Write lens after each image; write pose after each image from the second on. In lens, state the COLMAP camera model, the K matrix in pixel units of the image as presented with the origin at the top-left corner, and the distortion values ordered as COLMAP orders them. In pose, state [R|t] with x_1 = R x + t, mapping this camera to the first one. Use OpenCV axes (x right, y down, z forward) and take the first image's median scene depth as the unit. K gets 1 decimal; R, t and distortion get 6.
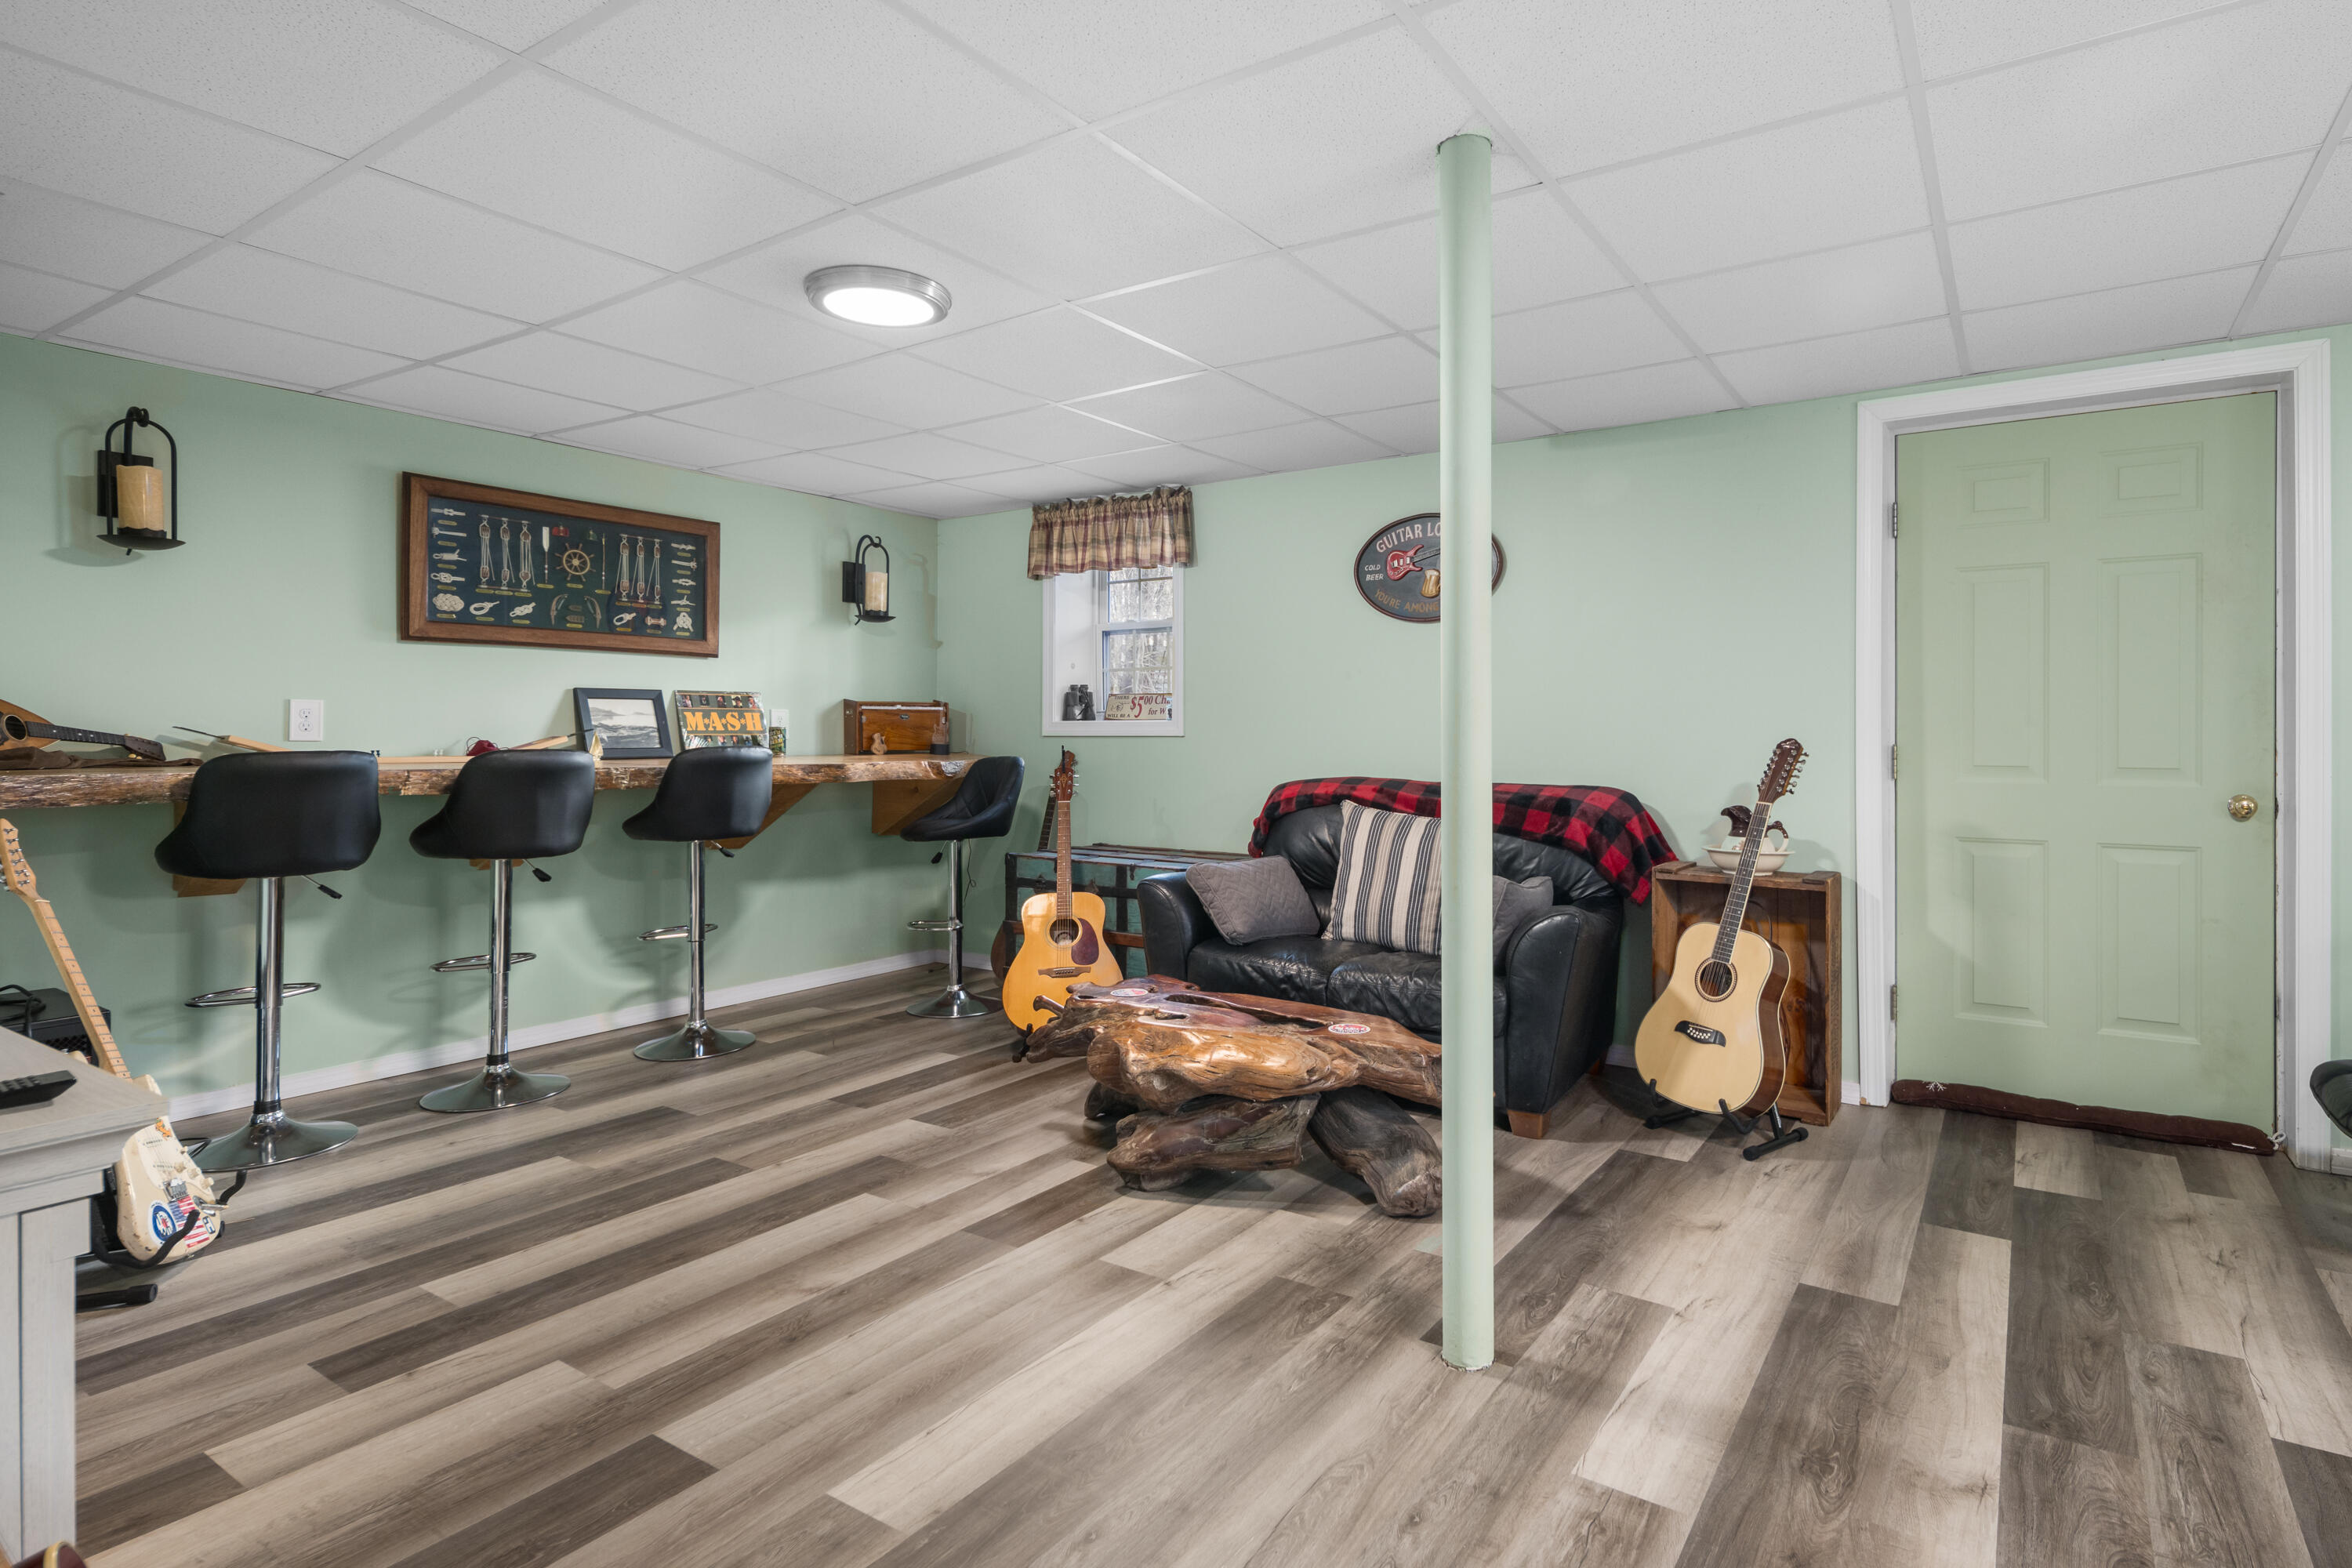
lens RADIAL K [[1233.5, 0, 1181.0], [0, 1233.5, 739.2], [0, 0, 1]] dist [-0.000290, -0.000750]
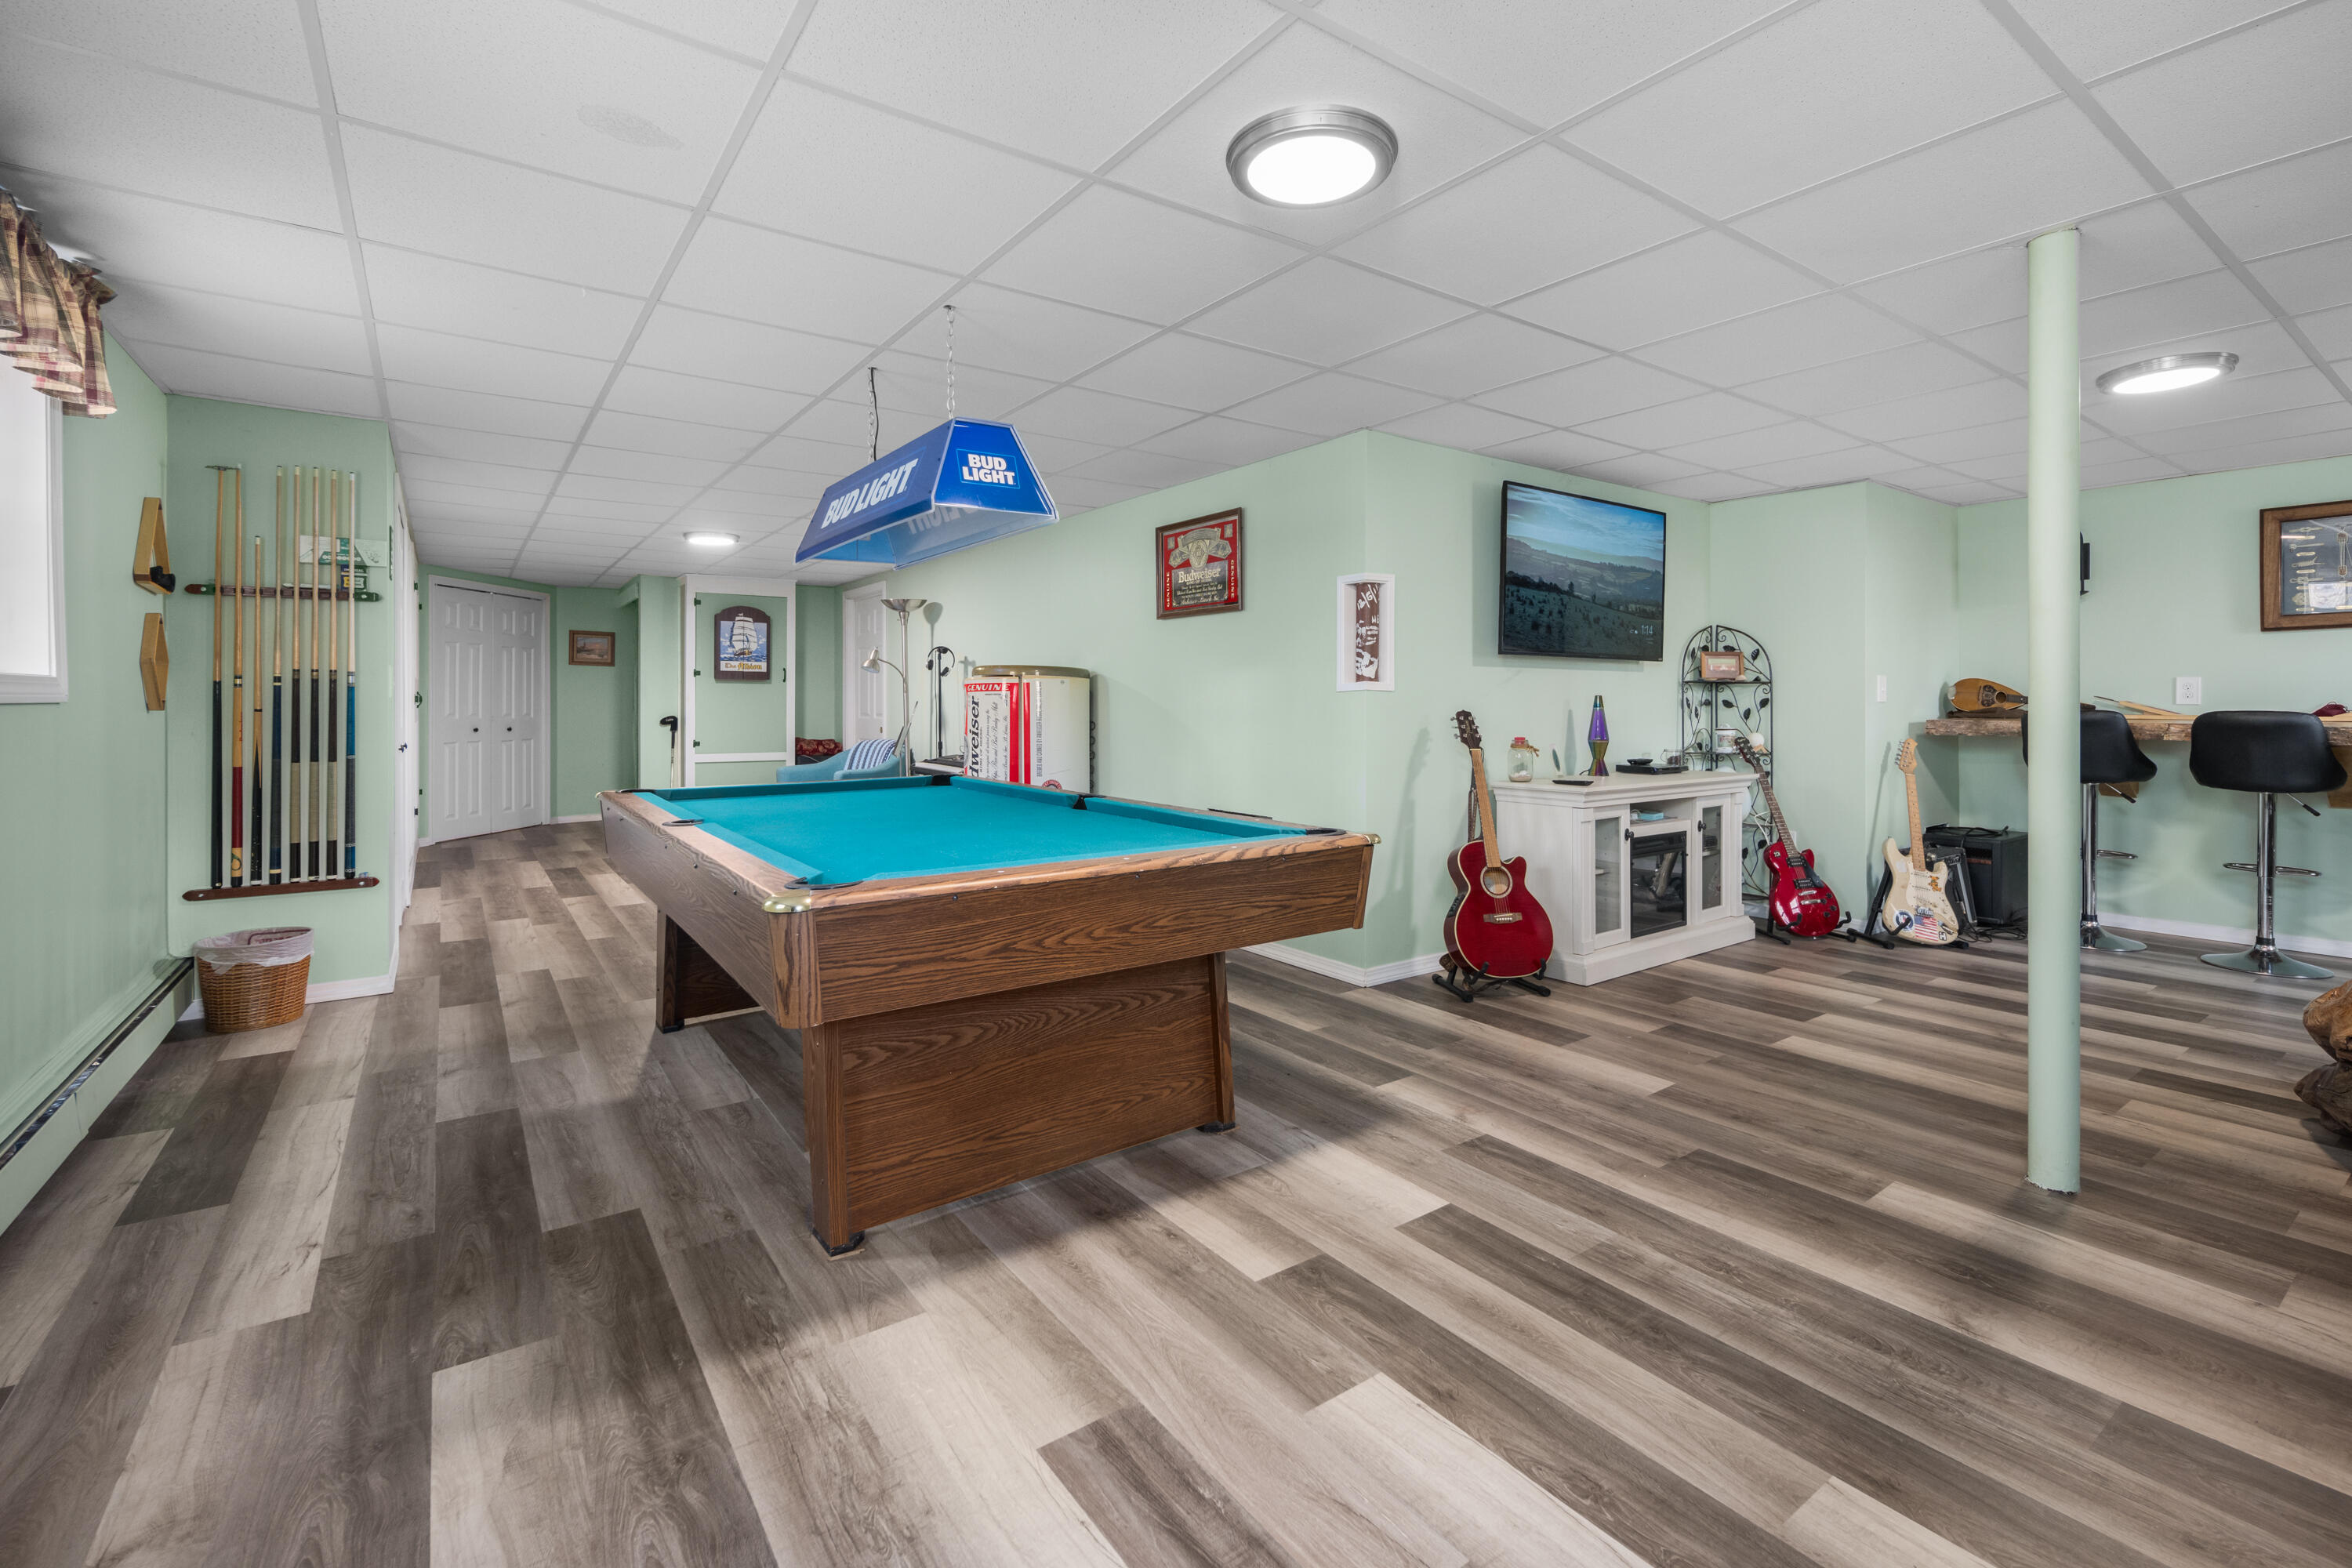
lens RADIAL K [[1036.9, 0, 1181.9], [0, 1036.9, 696.5], [0, 0, 1]] dist [0.000013, -0.000003]
pose [[-0.380605, -0.000911, -0.924737, 1.775690], [0.001205, 0.999998, -0.001482, -0.012829], [0.924737, -0.001678, -0.380603, 0.636357]]
